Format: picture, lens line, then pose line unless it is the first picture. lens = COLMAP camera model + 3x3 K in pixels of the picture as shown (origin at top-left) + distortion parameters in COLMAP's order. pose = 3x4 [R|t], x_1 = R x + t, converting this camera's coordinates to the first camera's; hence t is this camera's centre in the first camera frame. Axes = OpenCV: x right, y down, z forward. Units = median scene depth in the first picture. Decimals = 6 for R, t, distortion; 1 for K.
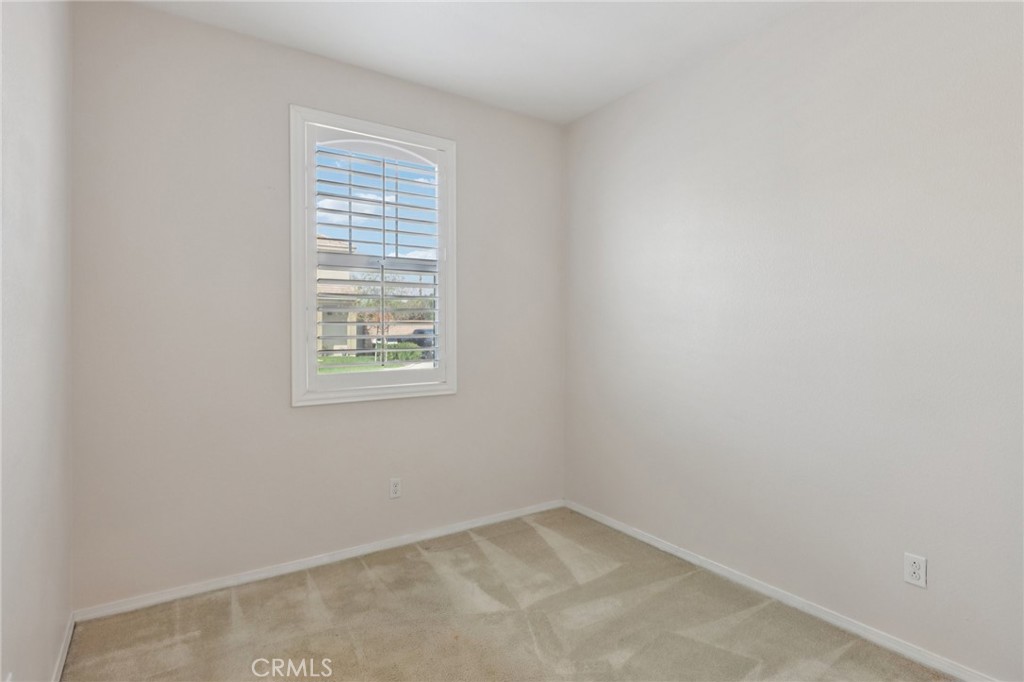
lens RADIAL K [[519.9, 0, 510.2], [0, 519.9, 338.0], [0, 0, 1]] dist [0.006366, -0.007834]
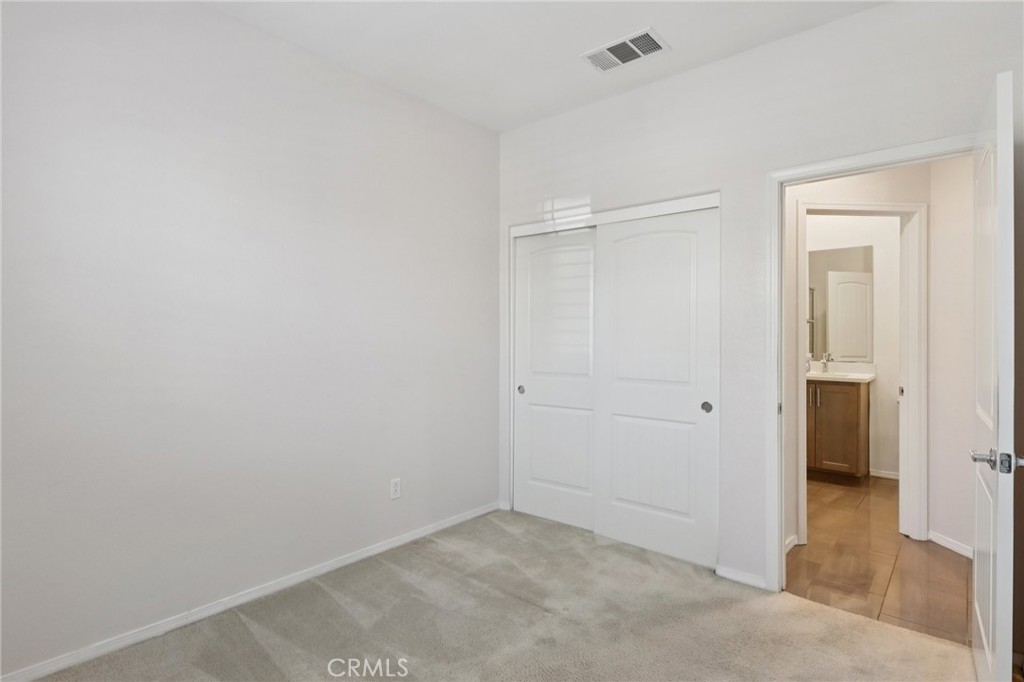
lens RADIAL K [[519.9, 0, 510.3], [0, 519.9, 337.7], [0, 0, 1]] dist [0.006366, -0.007834]
pose [[-0.268352, -0.008761, 0.963281, -0.674625], [0.004806, 0.999934, 0.010433, -0.013143], [-0.963309, 0.007429, -0.268293, 0.918074]]
